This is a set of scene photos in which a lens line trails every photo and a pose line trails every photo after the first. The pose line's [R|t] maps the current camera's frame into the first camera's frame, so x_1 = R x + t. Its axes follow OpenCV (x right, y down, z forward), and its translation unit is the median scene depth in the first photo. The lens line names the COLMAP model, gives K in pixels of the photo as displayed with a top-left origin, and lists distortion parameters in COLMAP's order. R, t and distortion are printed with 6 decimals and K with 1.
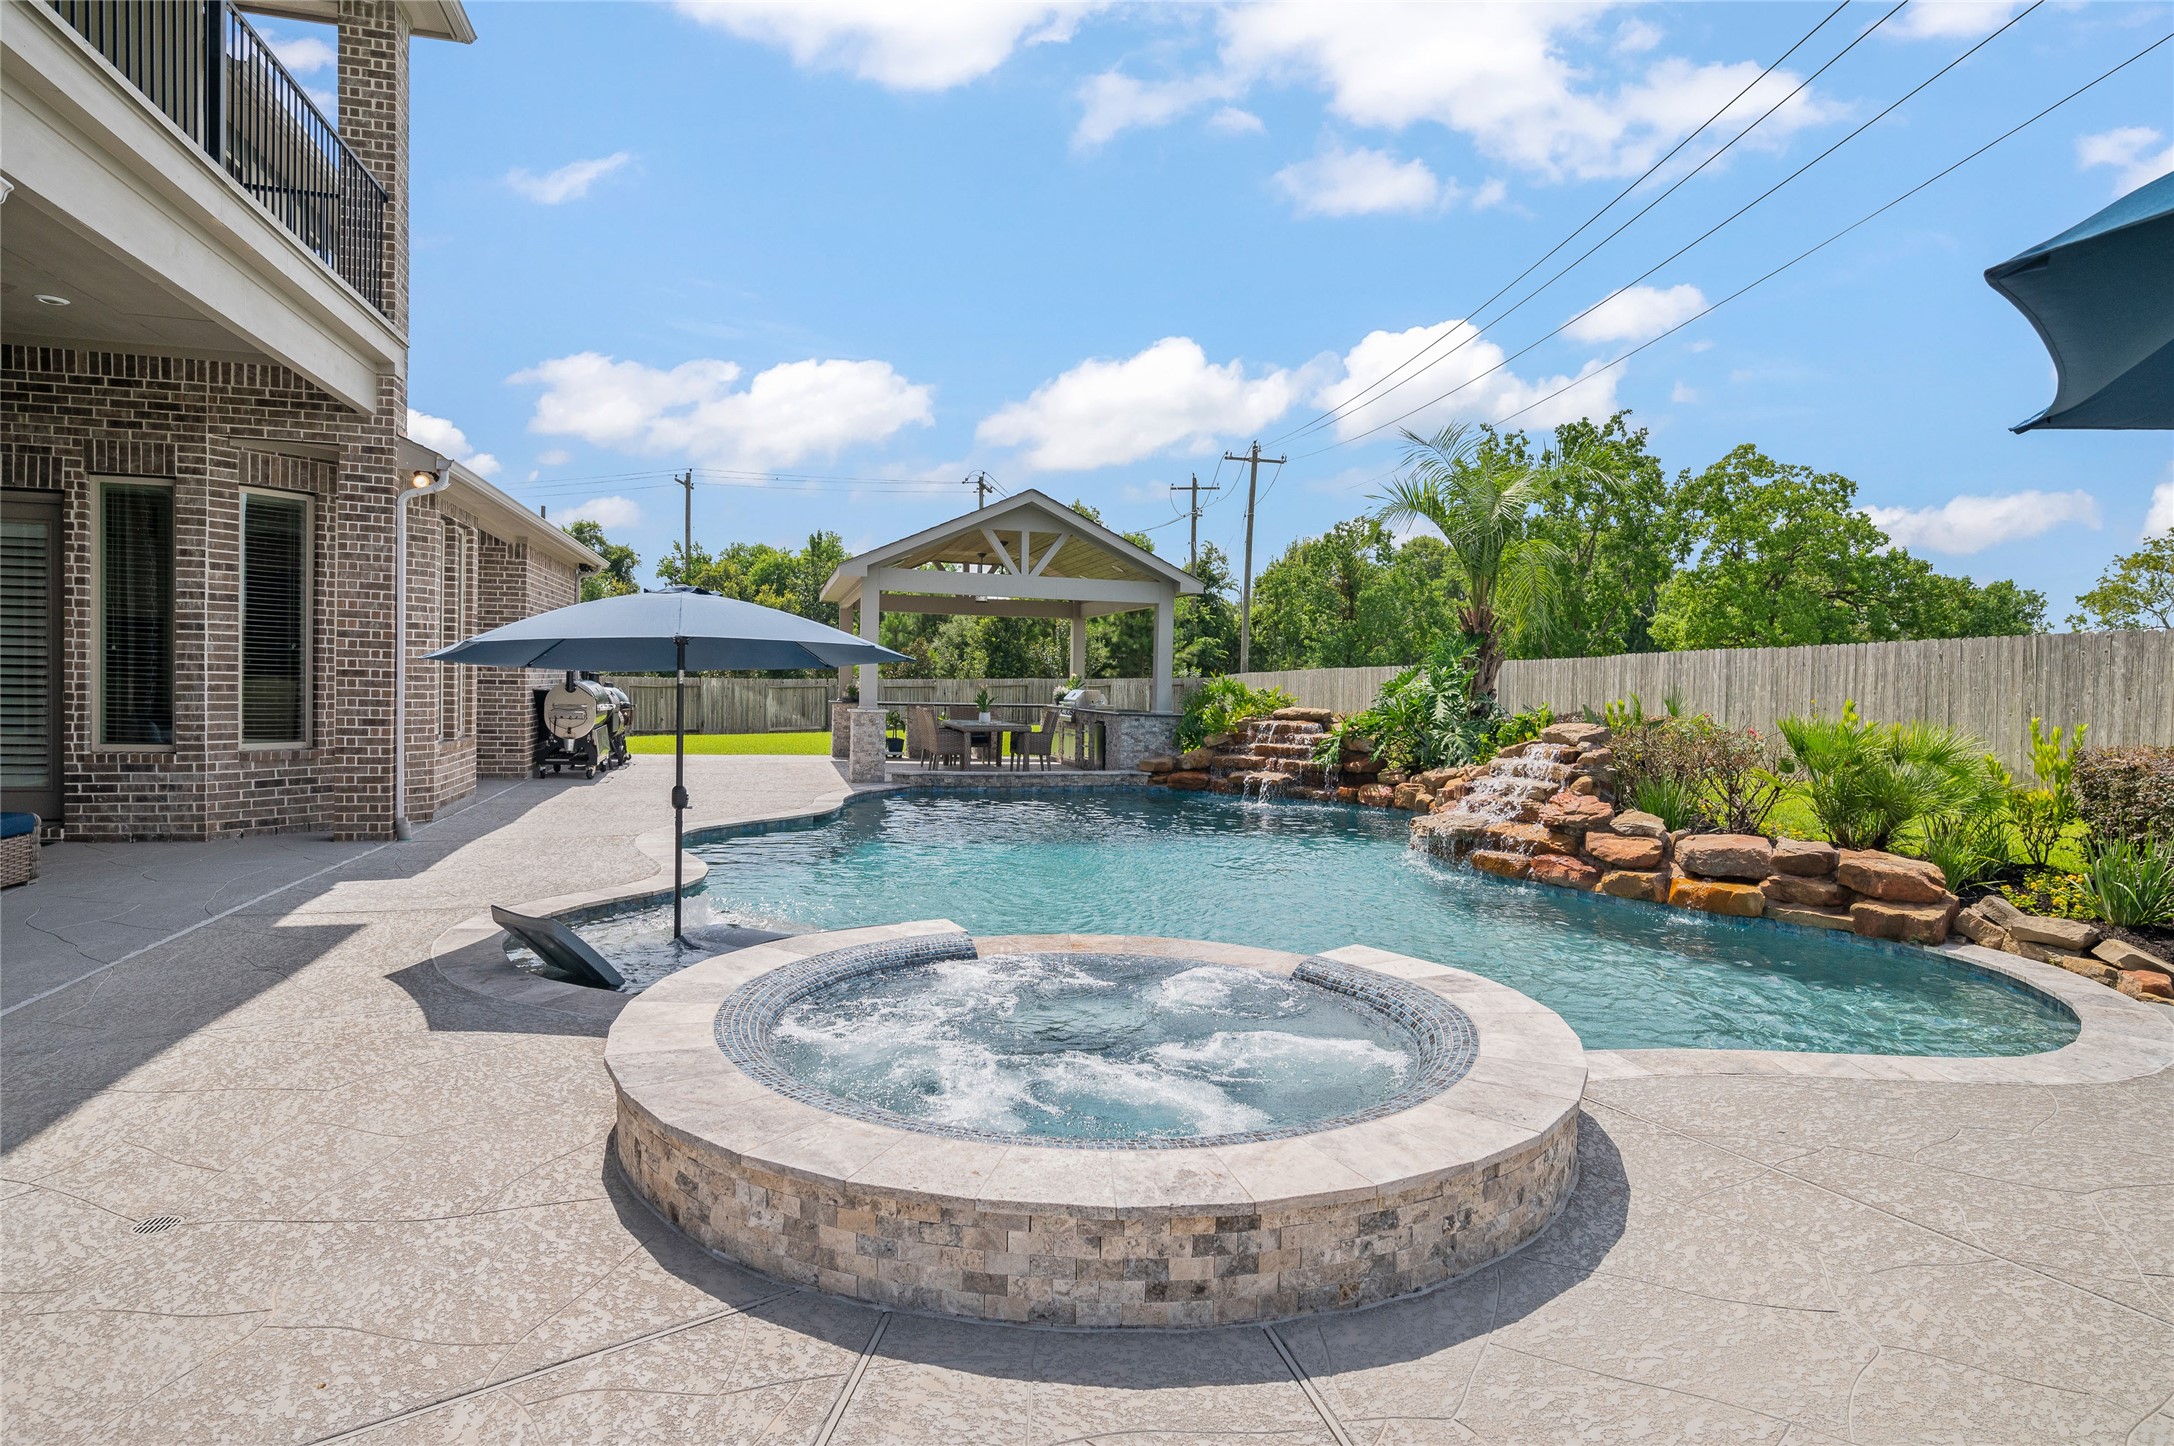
lens RADIAL K [[1218.5, 0, 1087.0], [0, 1218.5, 723.0], [0, 0, 1]] dist [0.003599, -0.000172]
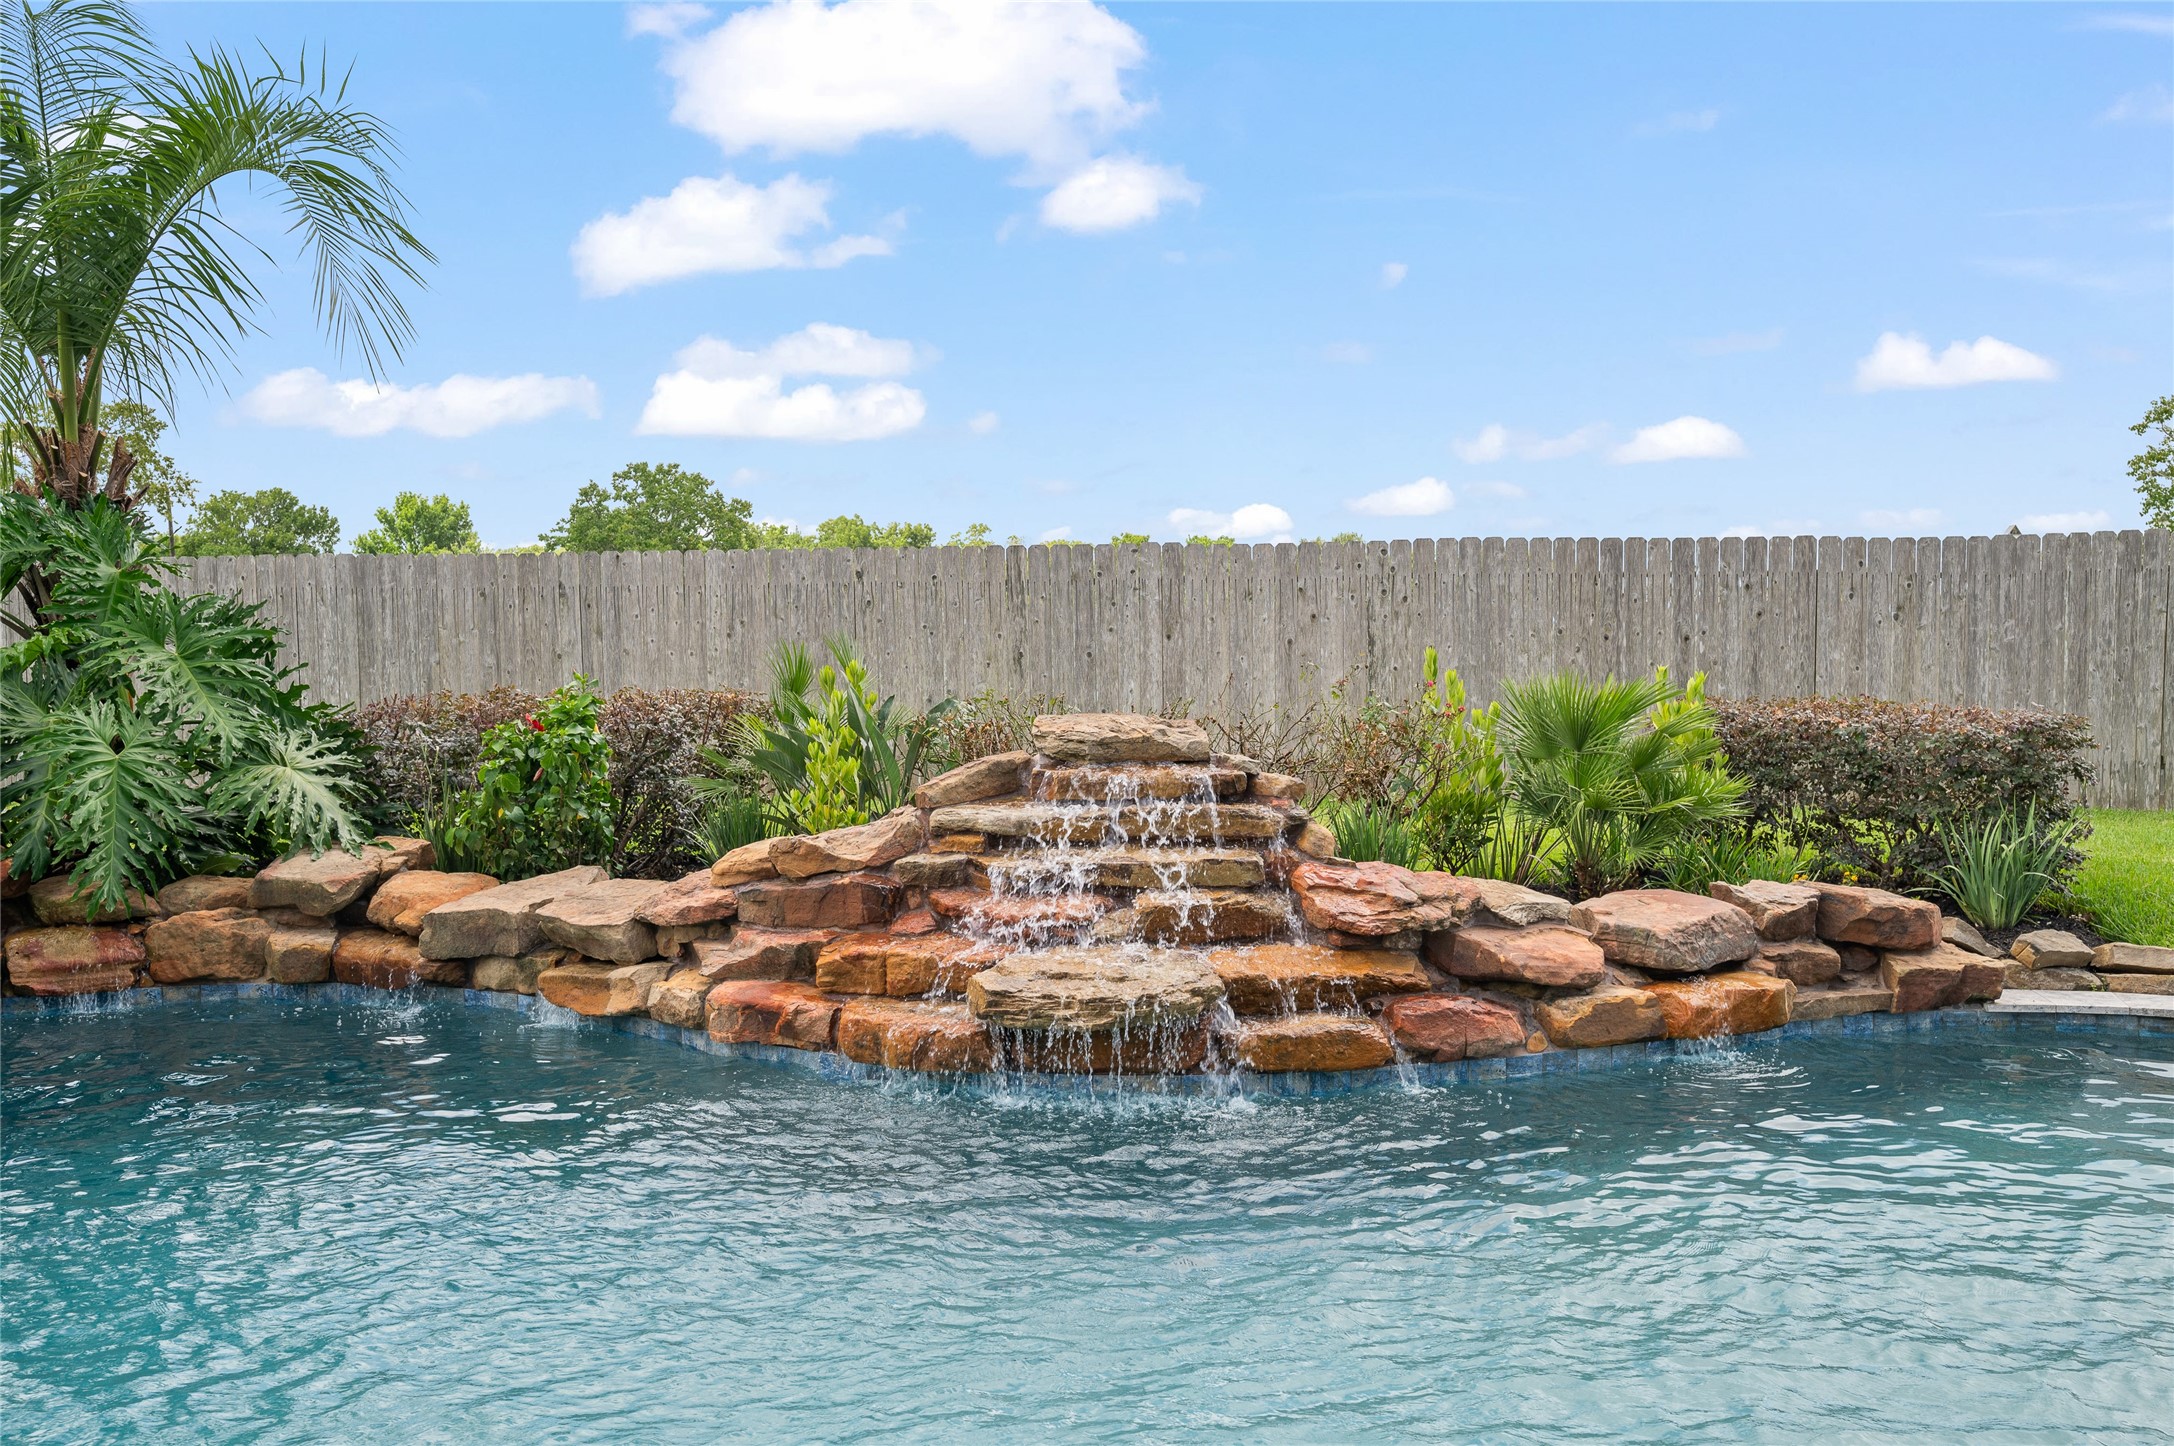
lens RADIAL K [[1914.0, 0, 1093.7], [0, 1914.0, 775.6], [0, 0, 1]] dist [0.000748, 0.008638]
pose [[0.224086, -0.091669, 0.970249, -0.192457], [0.039840, 0.995596, 0.084862, -0.023962], [-0.973755, 0.019638, 0.226751, 0.523270]]
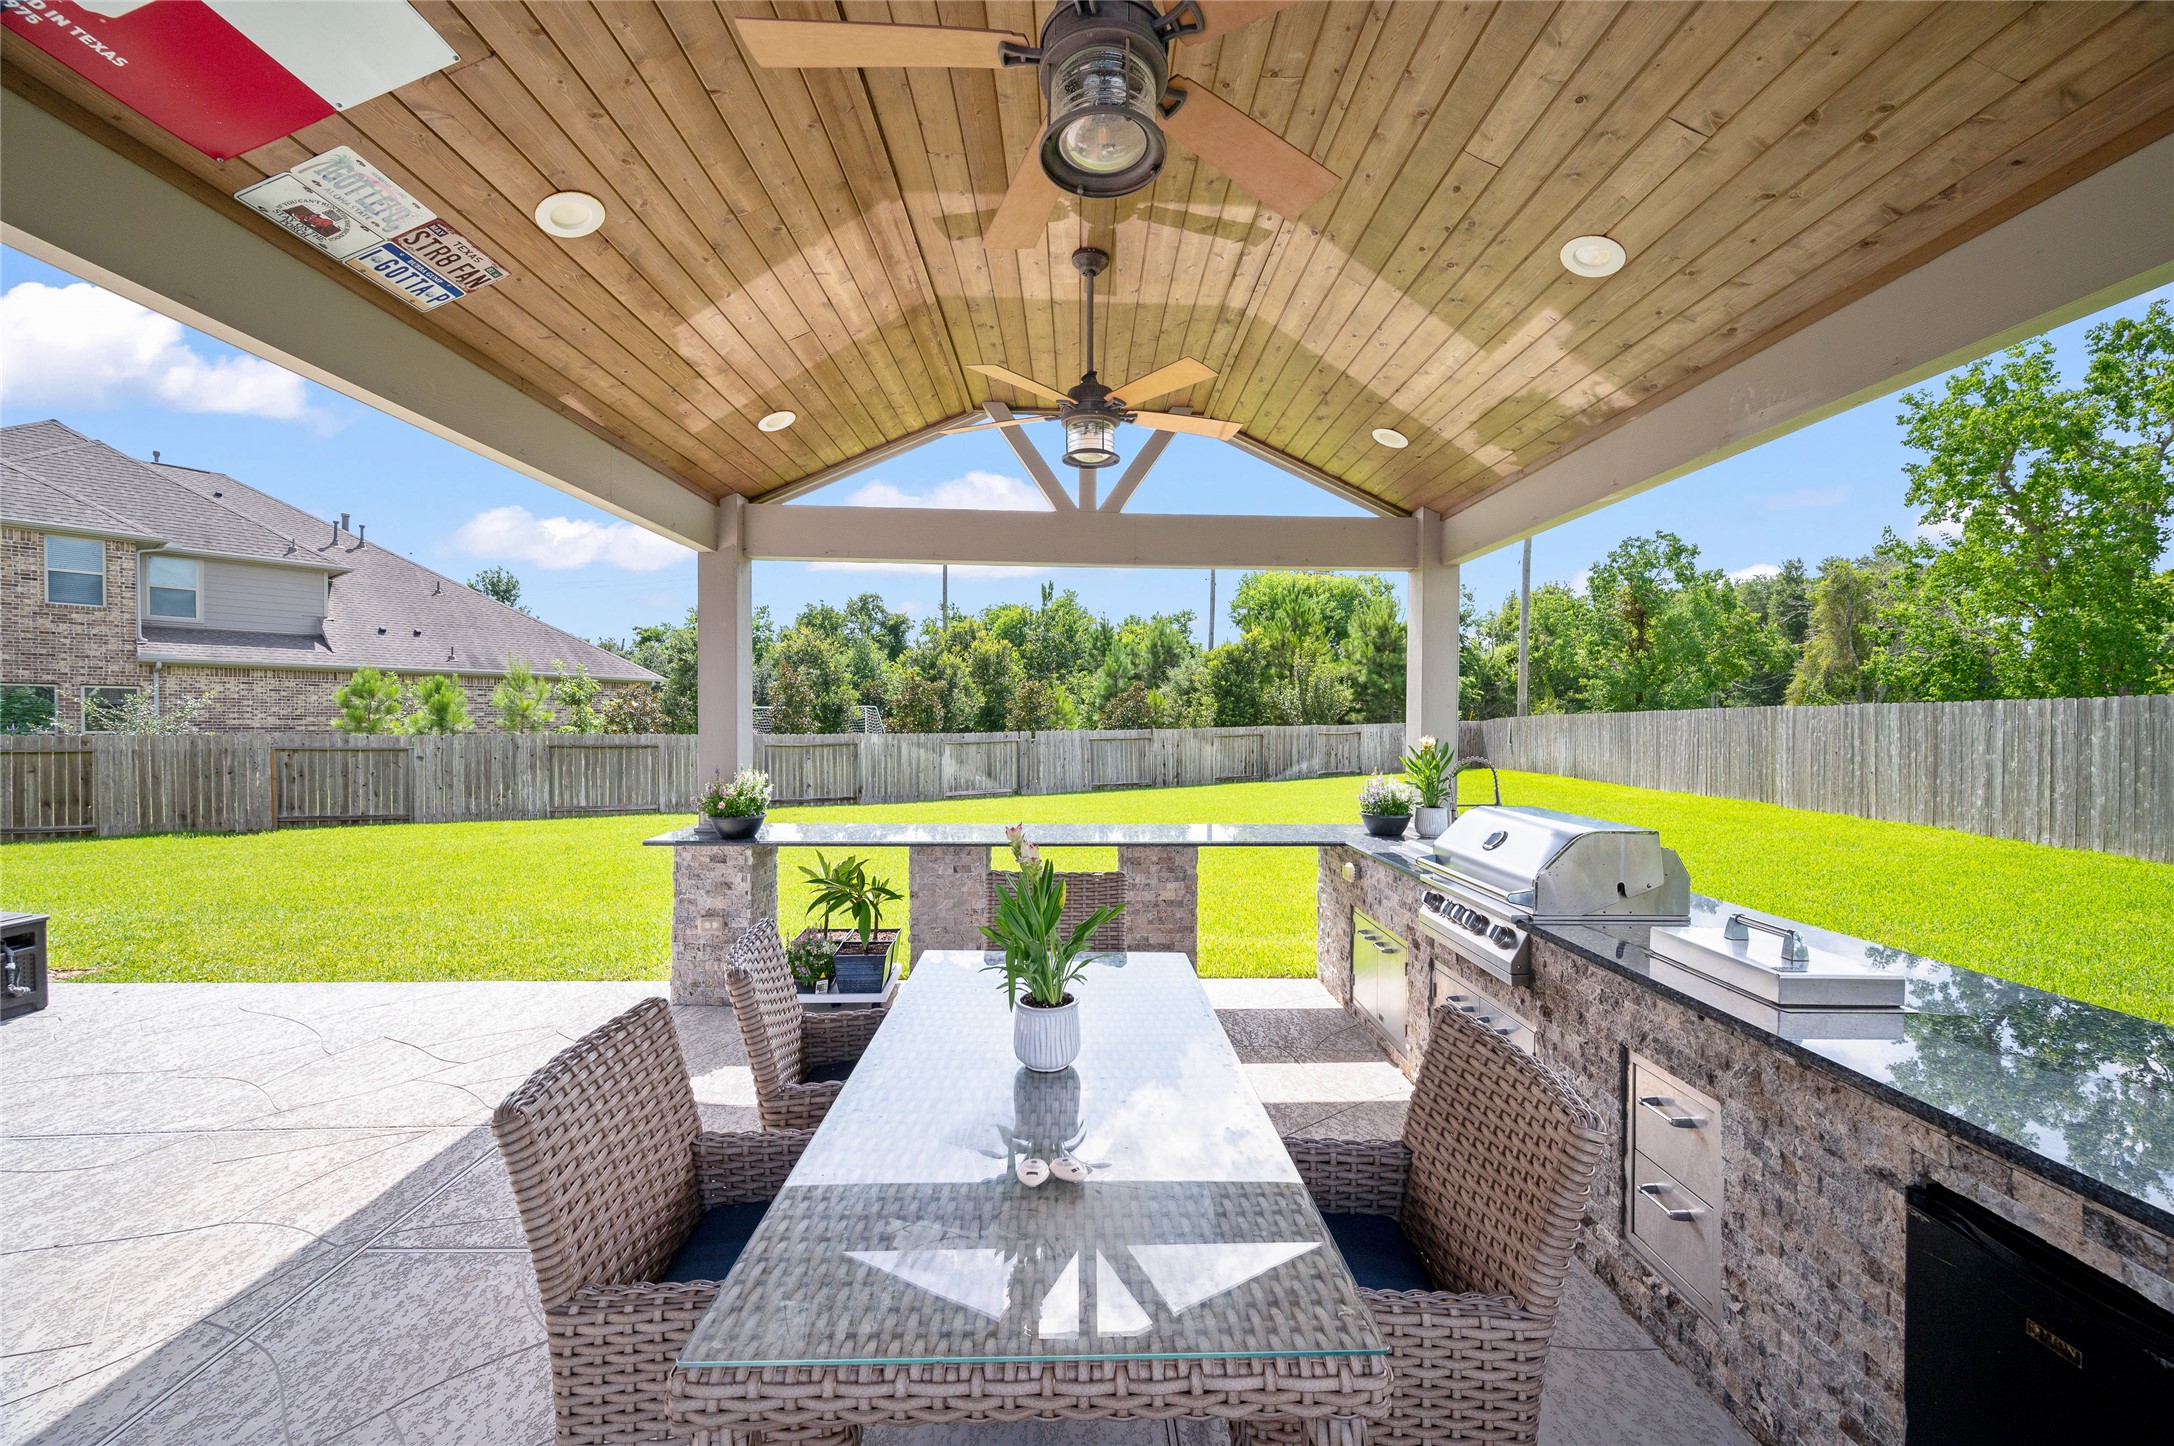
lens RADIAL K [[841.1, 0, 1106.8], [0, 841.1, 727.2], [0, 0, 1]] dist [-0.000014, -0.000060]
pose [[0.973552, -0.014258, -0.228021, -0.051604], [0.007637, 0.999524, -0.029895, -0.047888], [0.228339, 0.027363, 0.973197, 1.000123]]
